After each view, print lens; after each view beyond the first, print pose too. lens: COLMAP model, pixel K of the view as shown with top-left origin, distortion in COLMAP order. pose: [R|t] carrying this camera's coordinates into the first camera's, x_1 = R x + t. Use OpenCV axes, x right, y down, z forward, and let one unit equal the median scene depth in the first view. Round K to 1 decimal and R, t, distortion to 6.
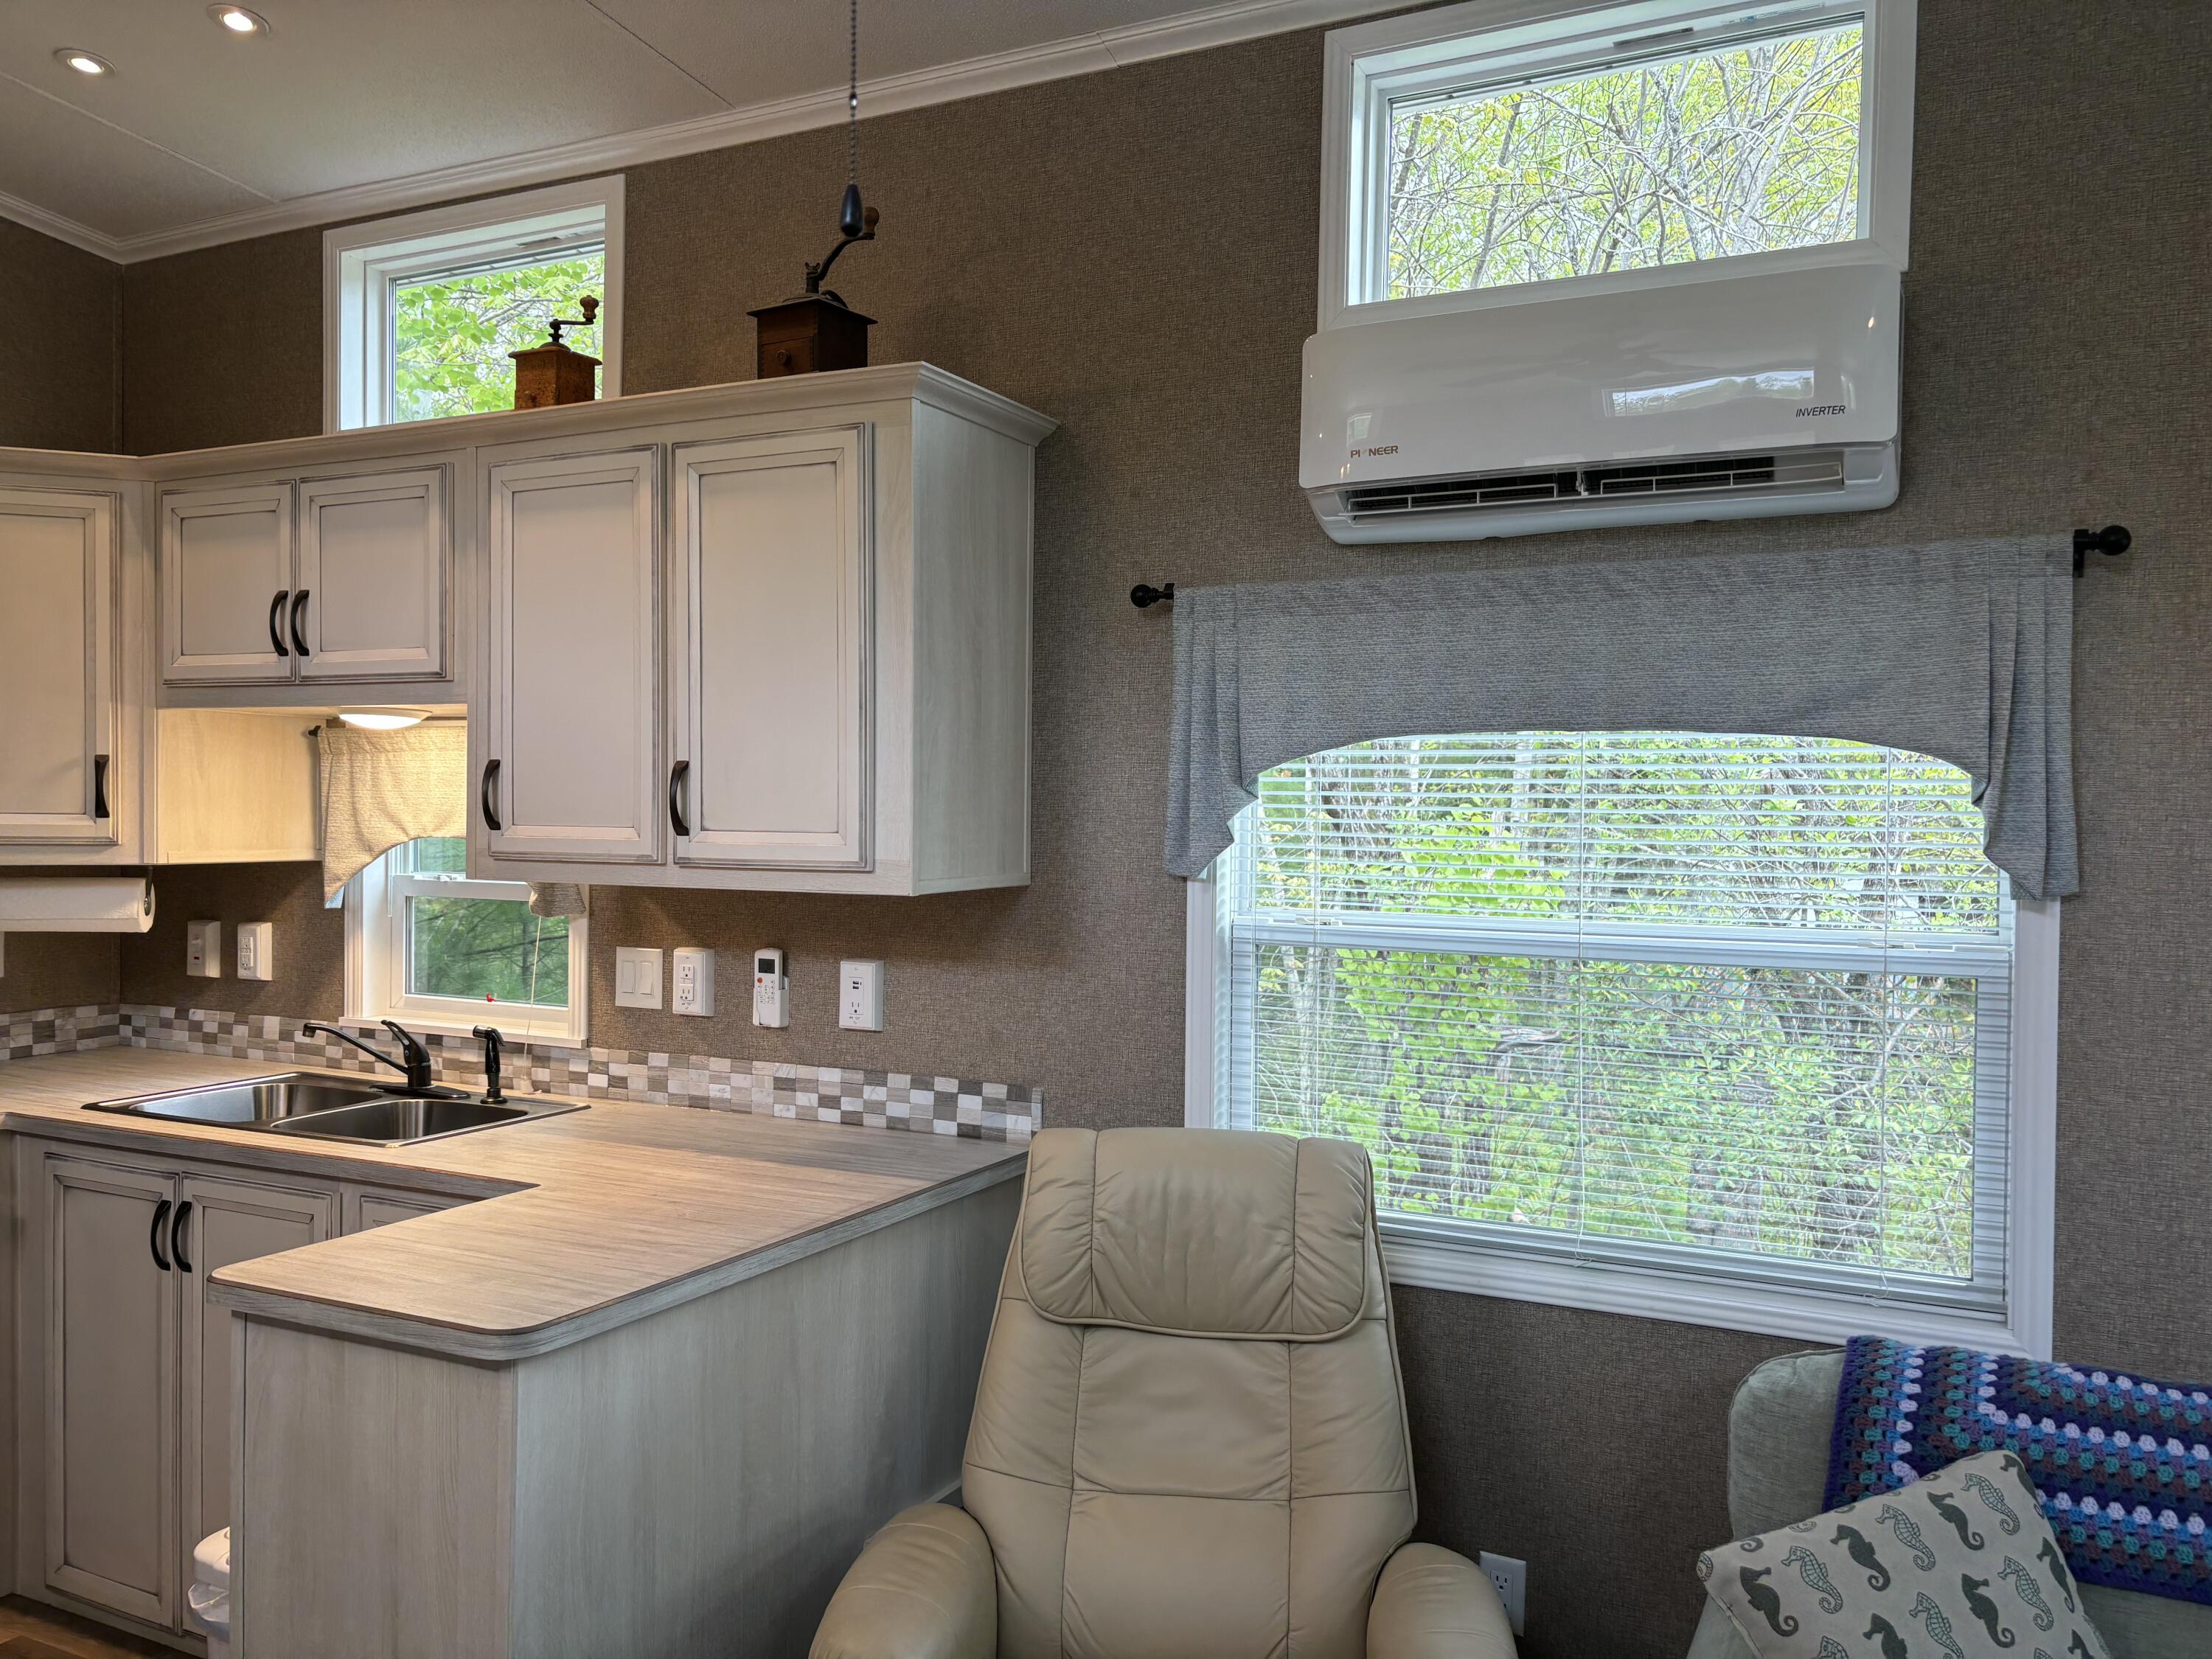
lens RADIAL K [[1687.9, 0, 1097.6], [0, 1687.9, 804.4], [0, 0, 1]] dist [0.117665, -0.158000]
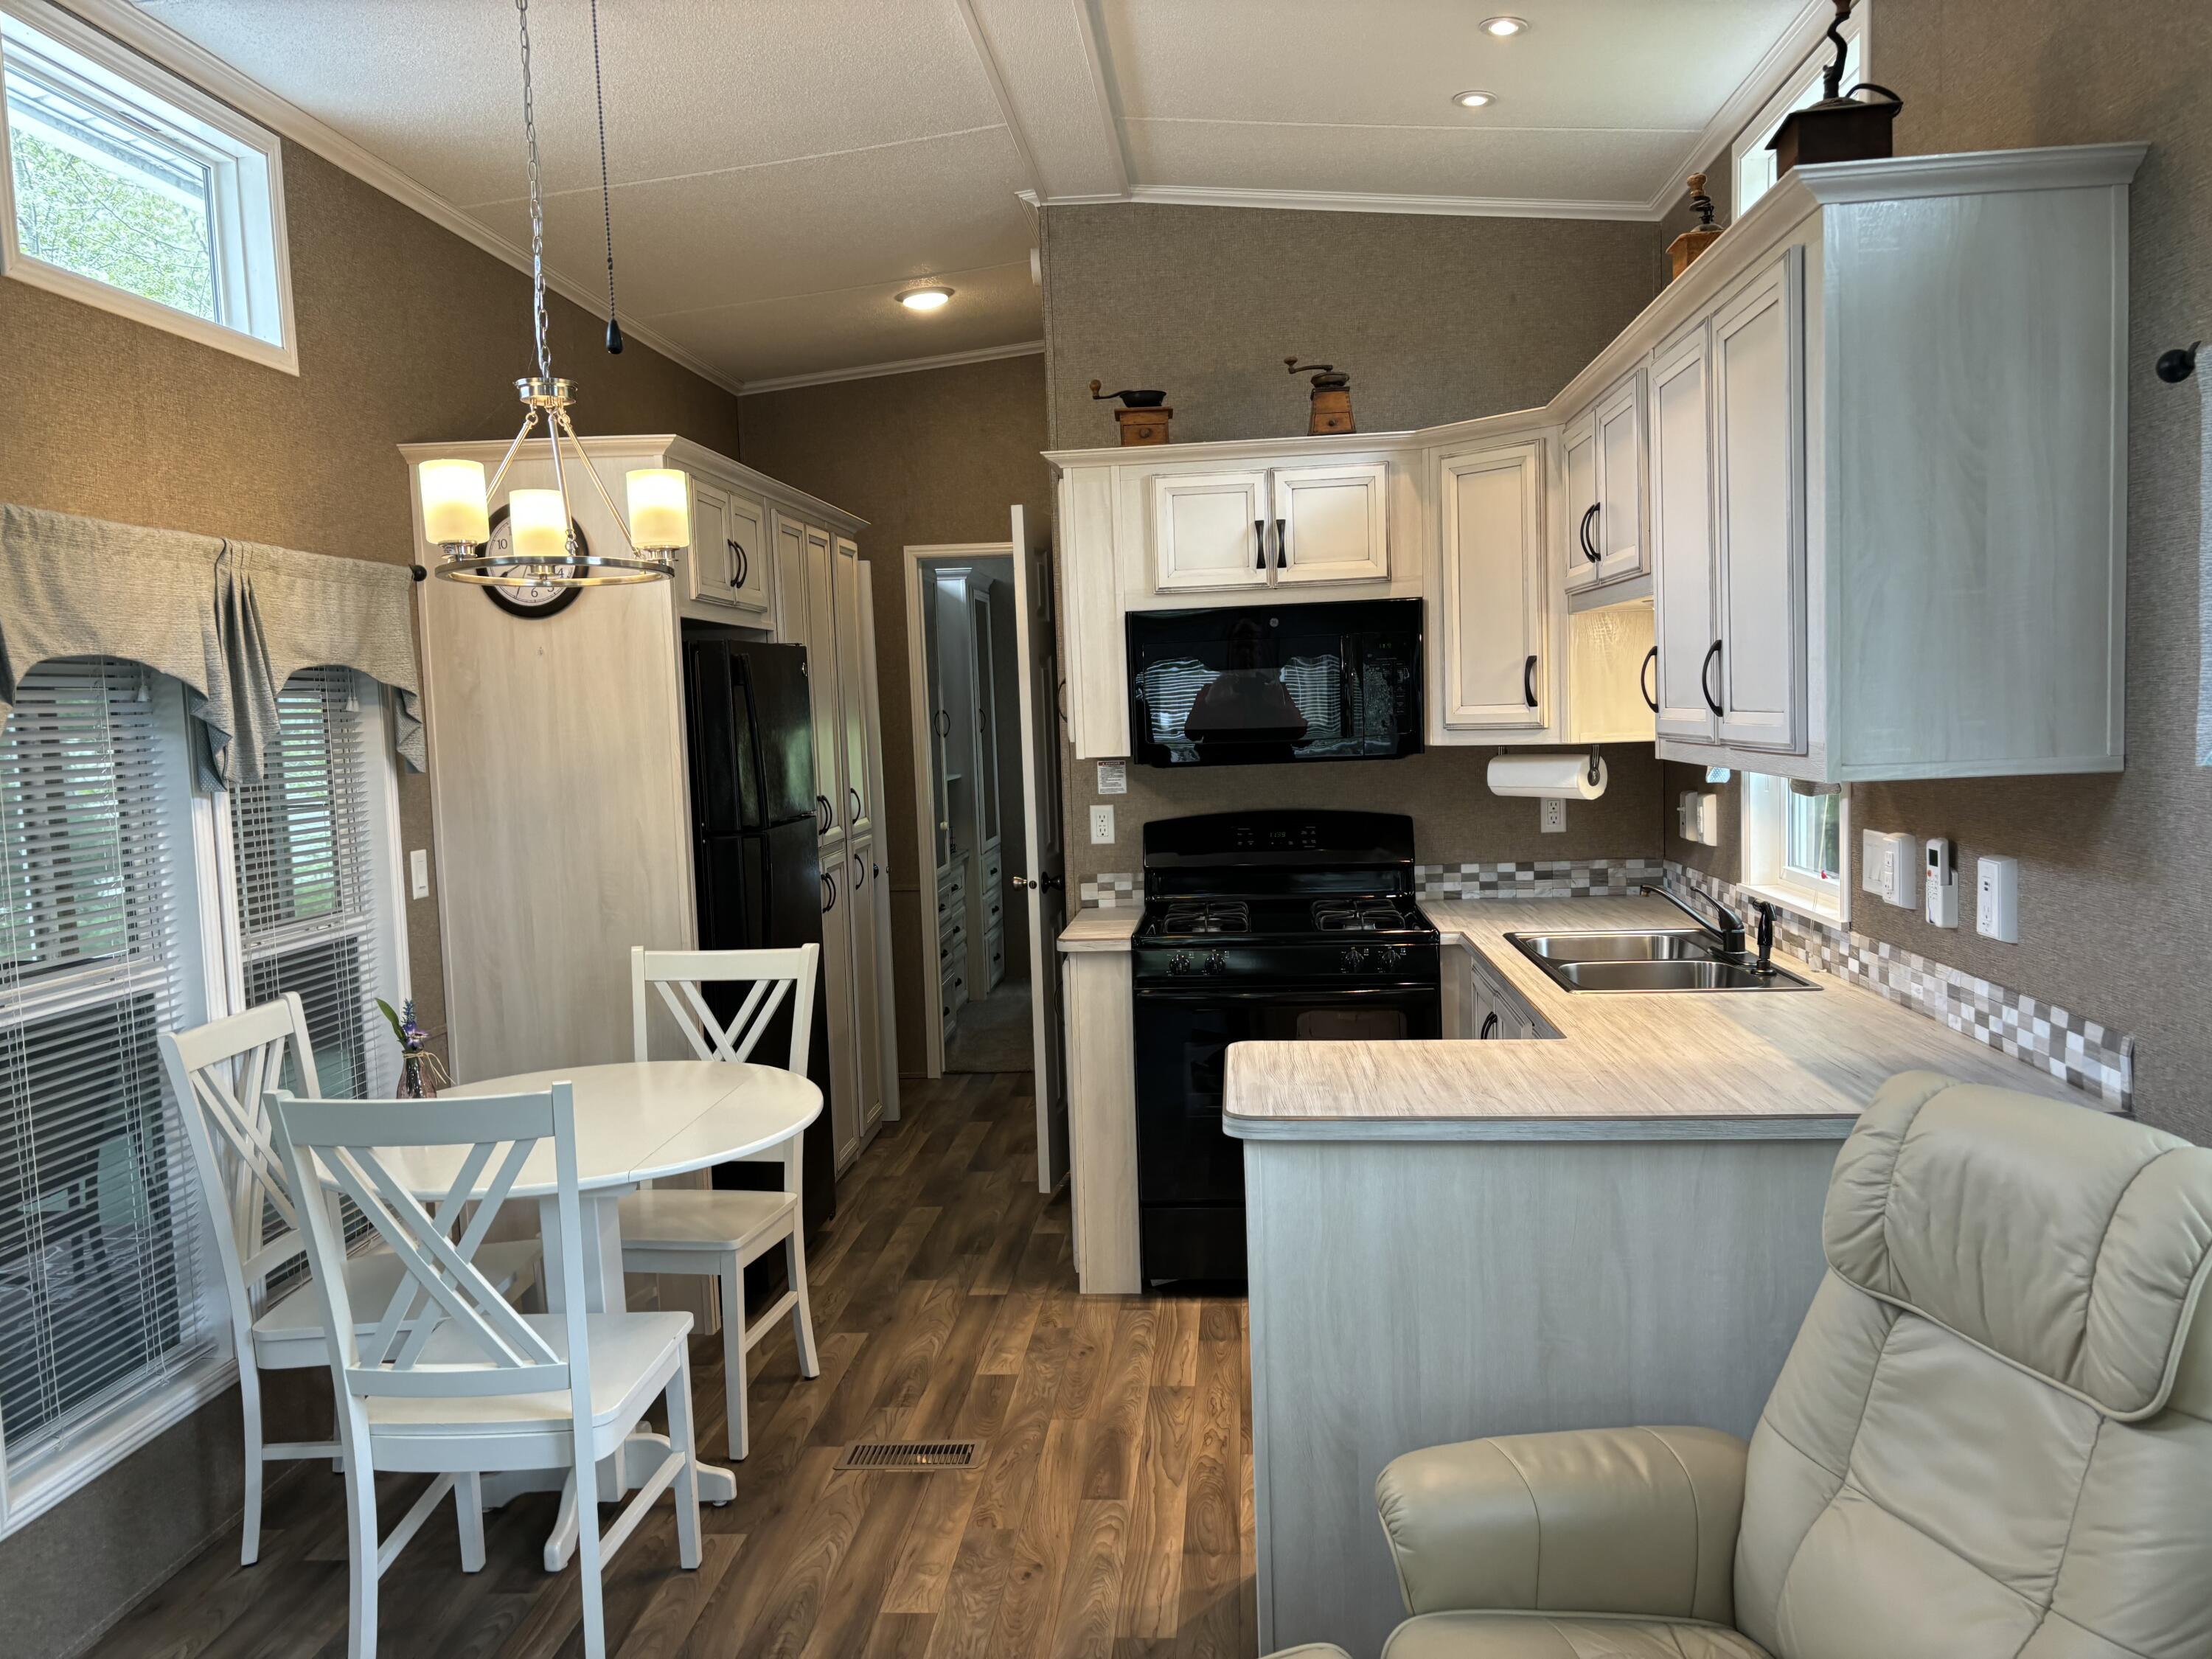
lens RADIAL K [[1651.0, 0, 1102.9], [0, 1651.0, 840.4], [0, 0, 1]] dist [0.054216, -0.064597]
pose [[0.367904, 0.049318, -0.928555, 0.460565], [0.044262, 0.996532, 0.070466, 0.005251], [0.928810, -0.067024, 0.364445, 0.281852]]
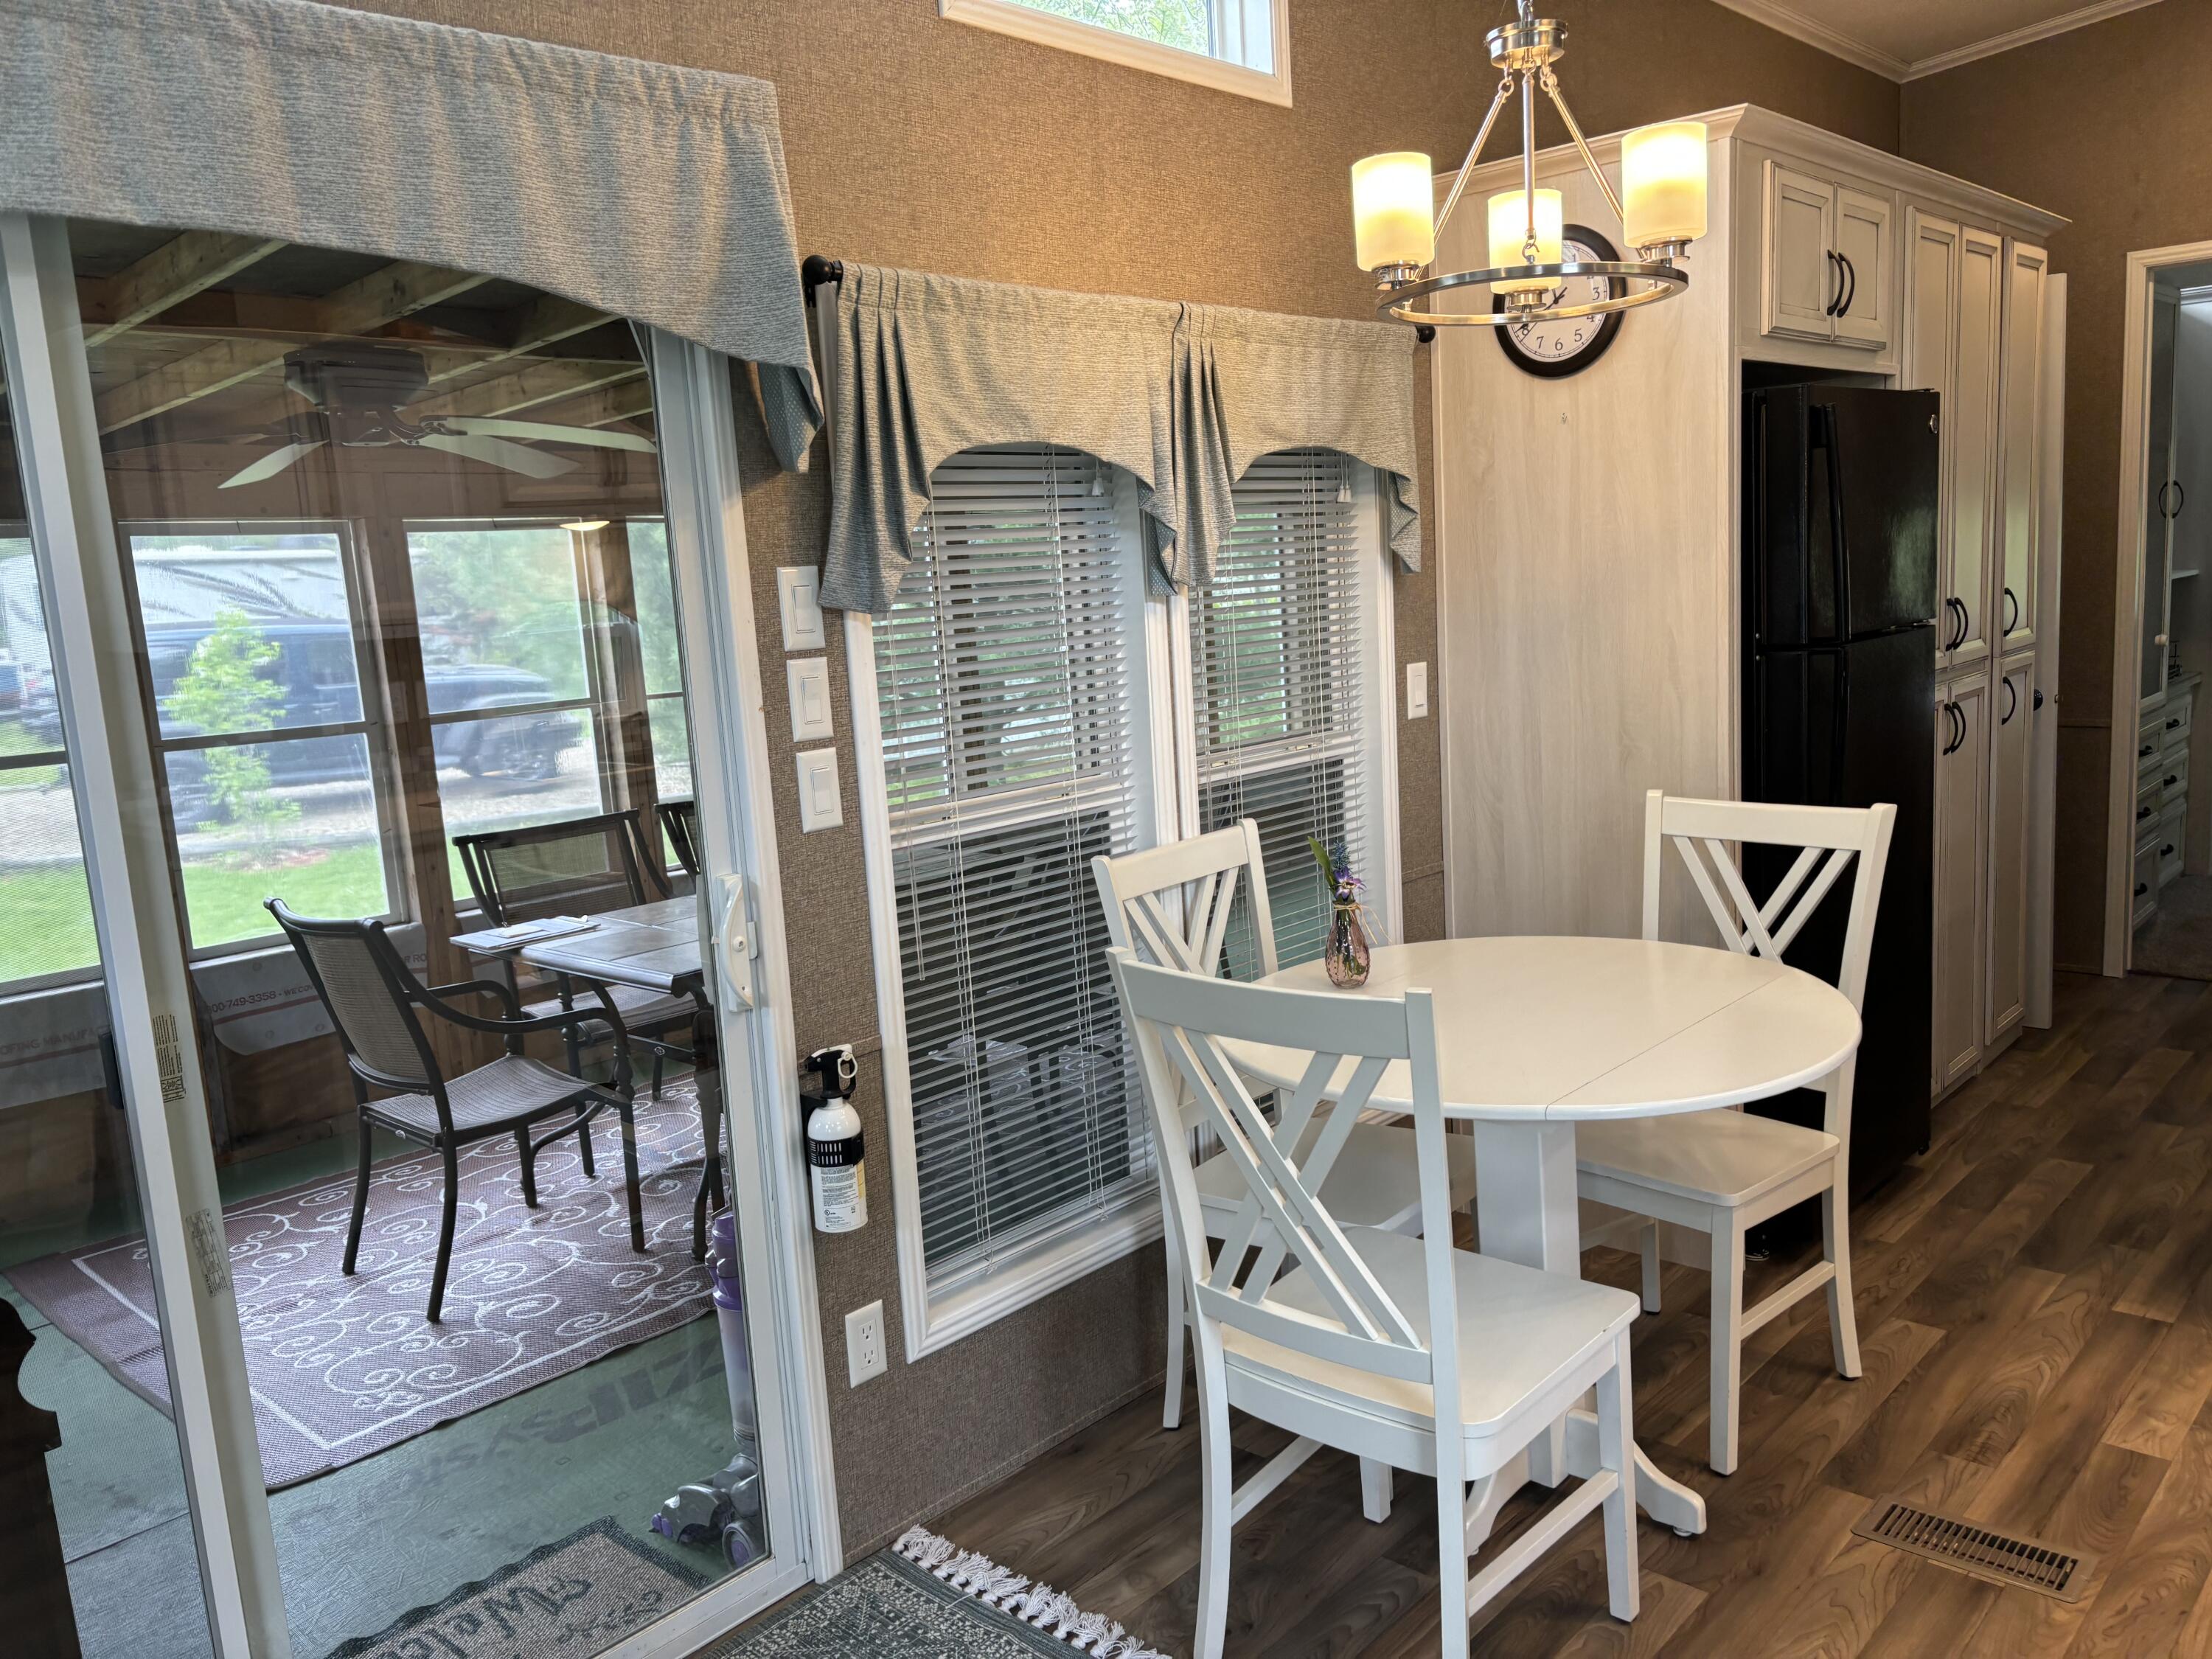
lens RADIAL K [[1659.3, 0, 1123.8], [0, 1659.3, 839.2], [0, 0, 1]] dist [0.062499, -0.069660]
pose [[-0.281762, 0.157442, -0.946479, 0.215013], [0.061413, 0.987382, 0.145963, 0.021149], [0.957517, -0.016999, -0.287875, 0.388262]]
